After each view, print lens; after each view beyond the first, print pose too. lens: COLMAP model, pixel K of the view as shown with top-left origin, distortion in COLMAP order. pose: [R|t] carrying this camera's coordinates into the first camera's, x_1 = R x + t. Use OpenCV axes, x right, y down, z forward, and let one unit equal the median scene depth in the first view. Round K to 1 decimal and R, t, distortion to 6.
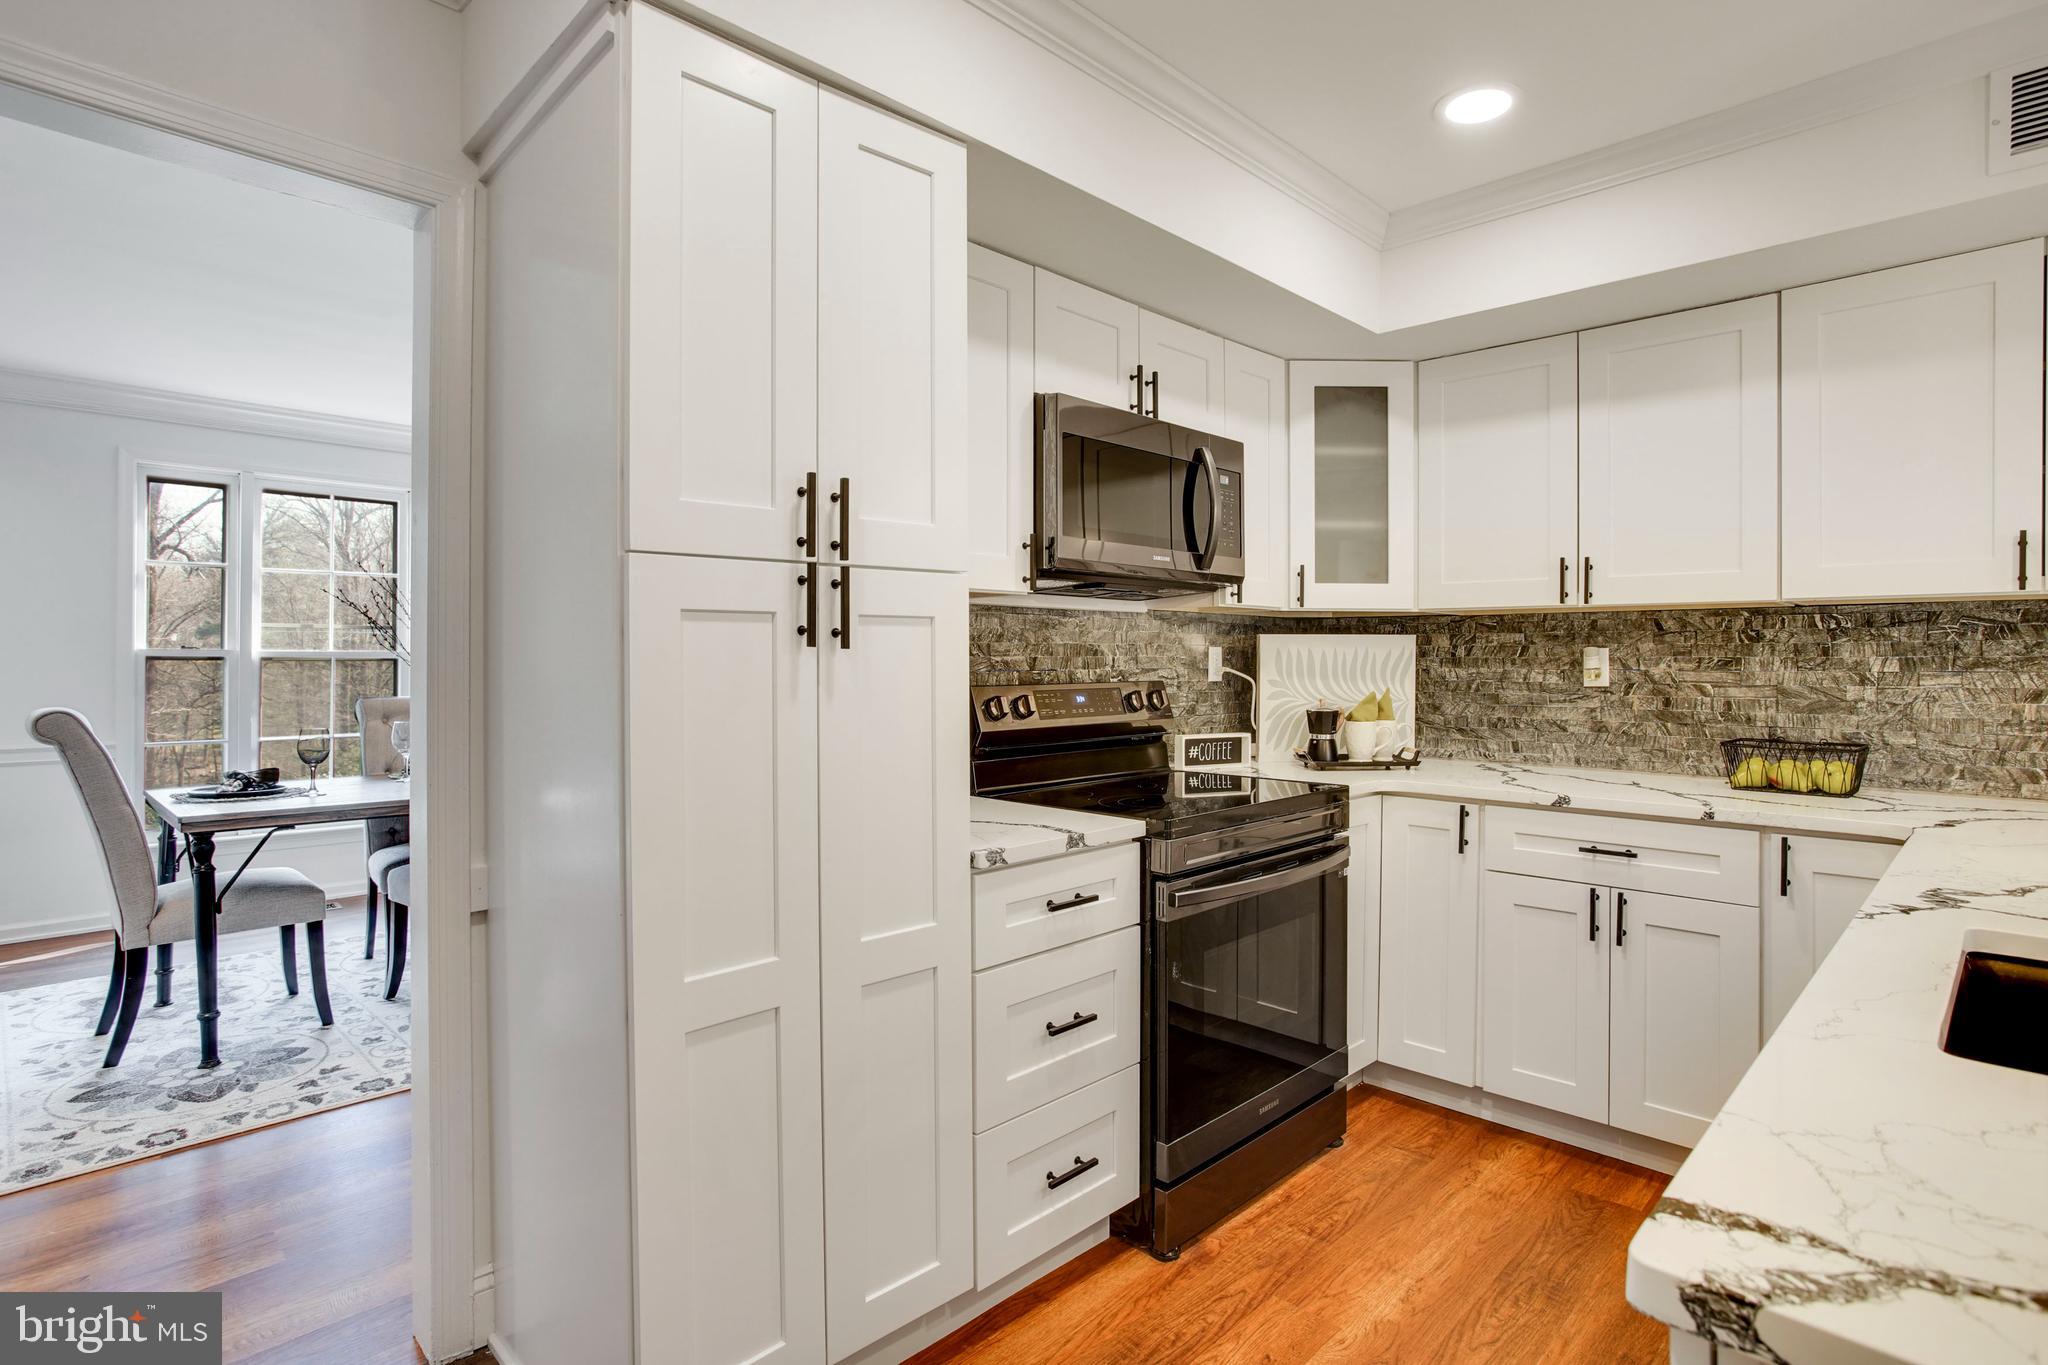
lens RADIAL K [[1027.4, 0, 1041.0], [0, 1027.4, 656.3], [0, 0, 1]] dist [-0.031385, 0.014000]
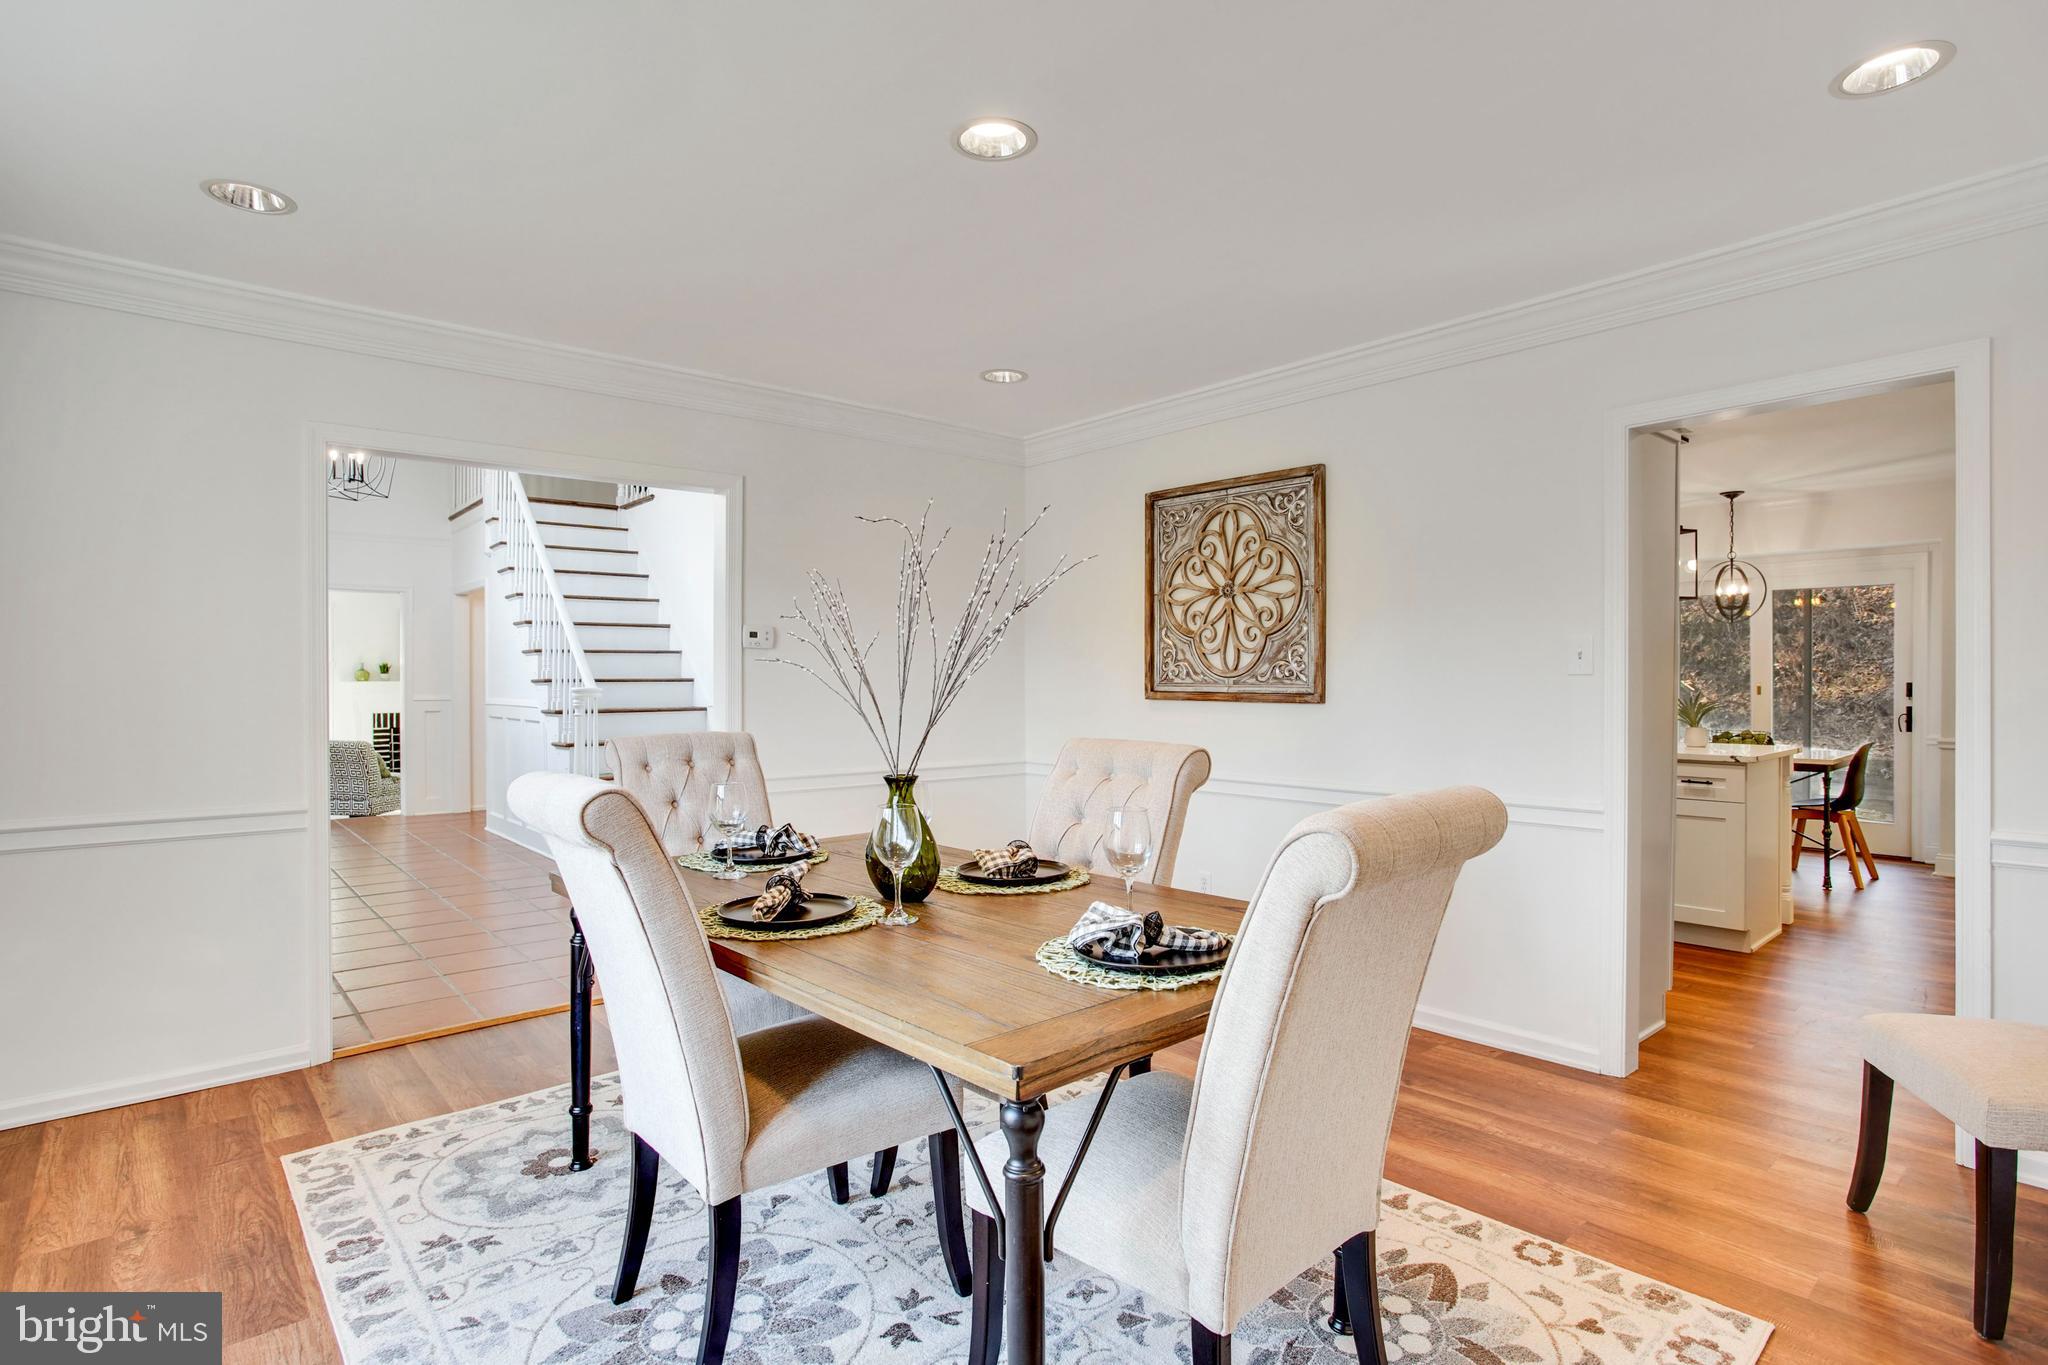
lens RADIAL K [[1027.4, 0, 1024.8], [0, 1027.4, 692.9], [0, 0, 1]] dist [-0.031385, 0.014000]
pose [[0.079854, -0.012909, 0.996723, -1.543267], [-0.001875, 0.999912, 0.013101, -0.002710], [-0.996805, -0.002915, 0.079823, 1.206305]]
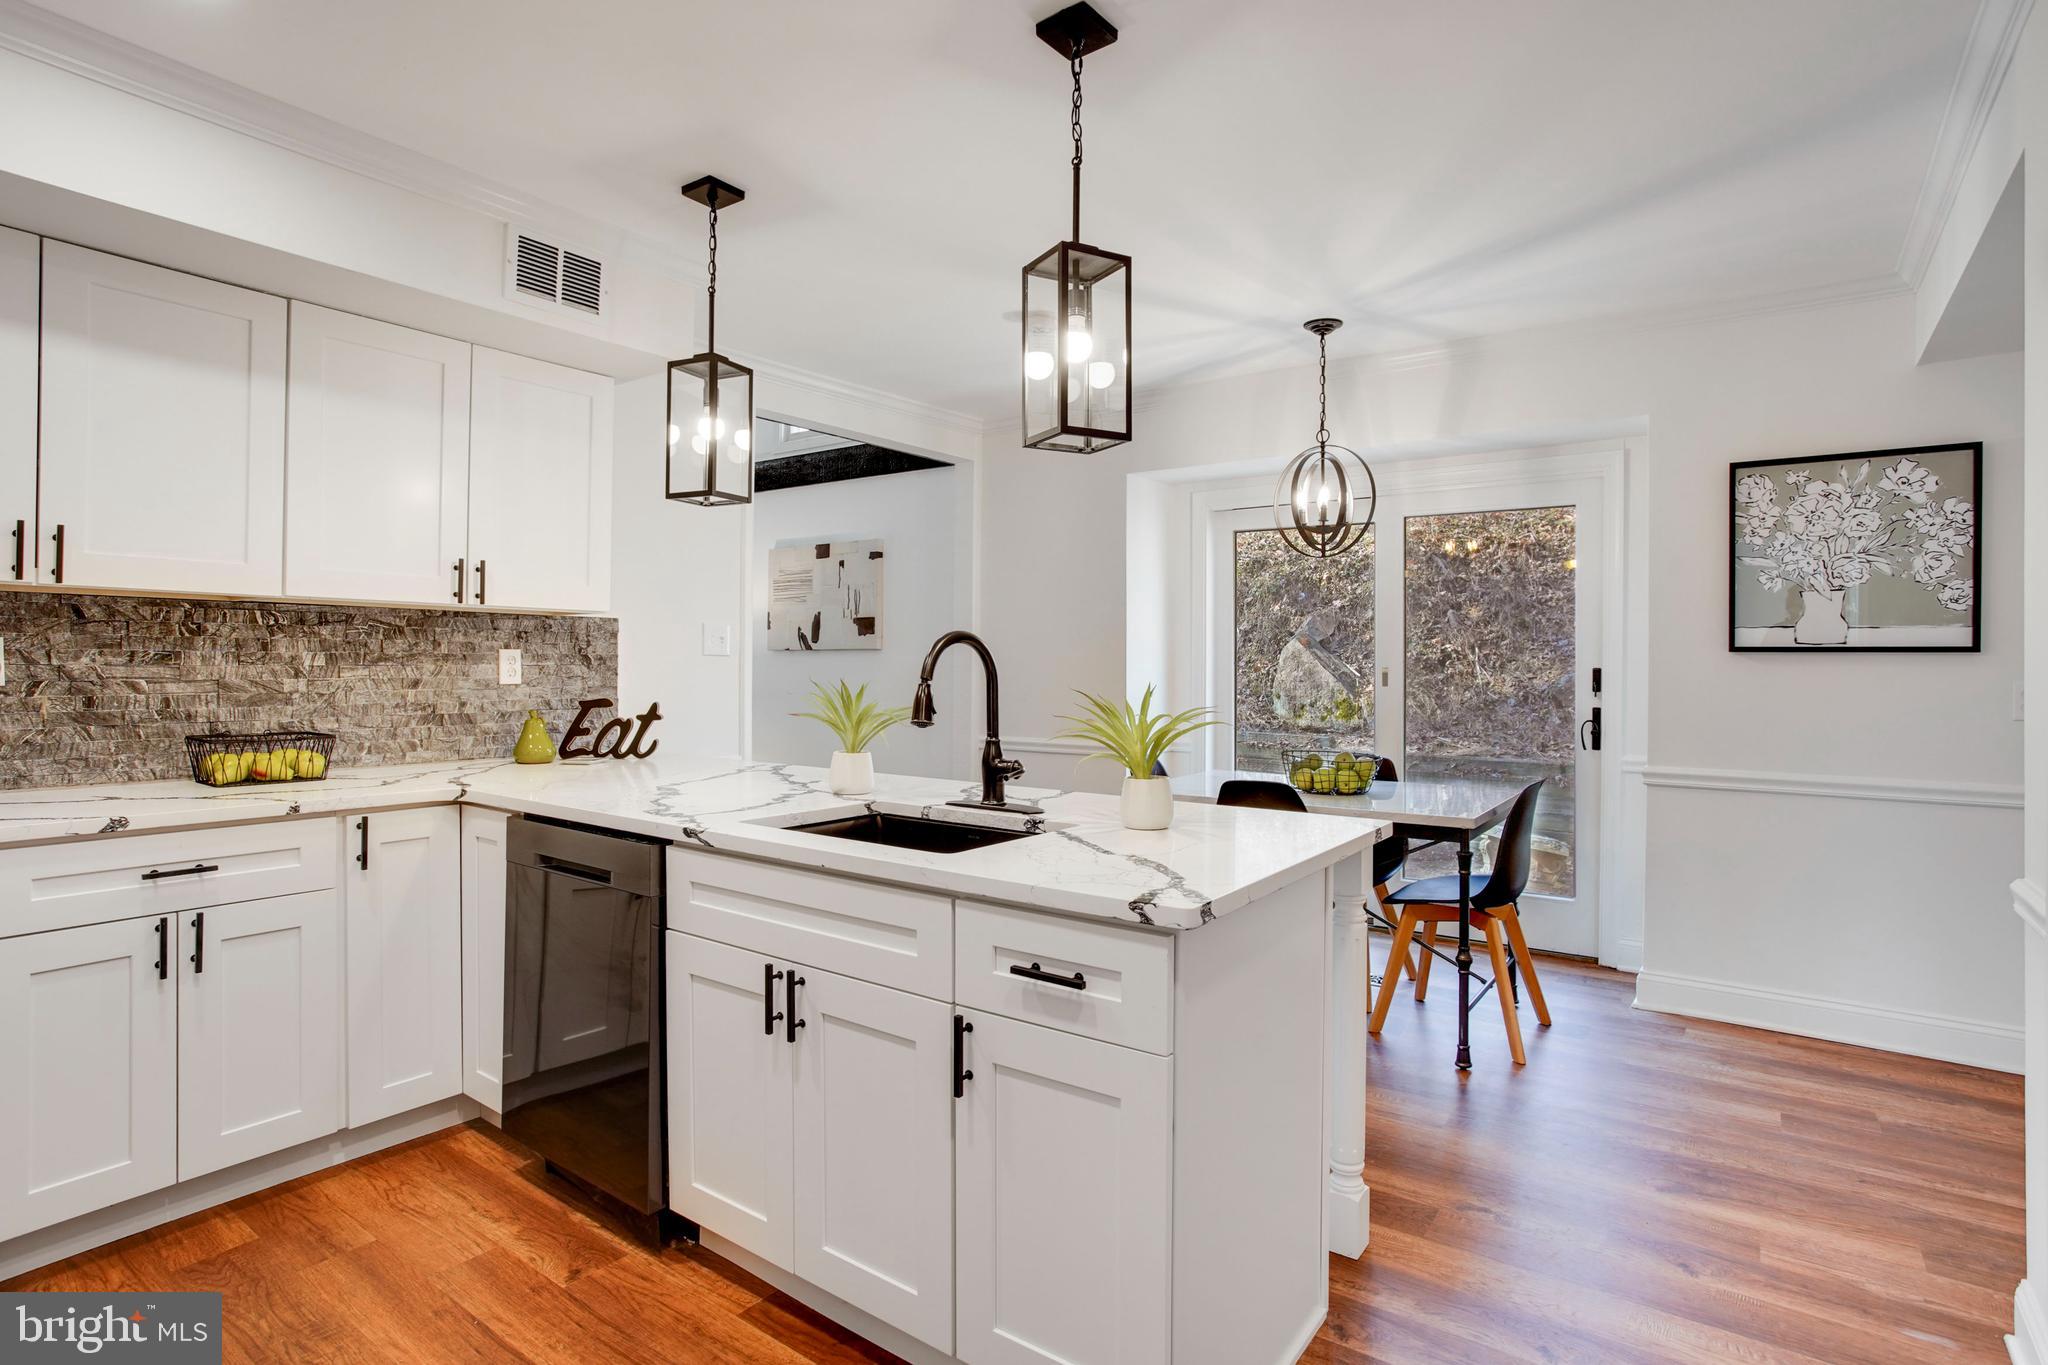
lens RADIAL K [[1027.4, 0, 1014.2], [0, 1027.4, 665.0], [0, 0, 1]] dist [-0.031385, 0.014000]
pose [[-0.133702, -0.005388, 0.991007, -0.355743], [-0.012395, 0.999916, 0.003764, 0.000717], [-0.990944, -0.011780, -0.133758, 0.355149]]
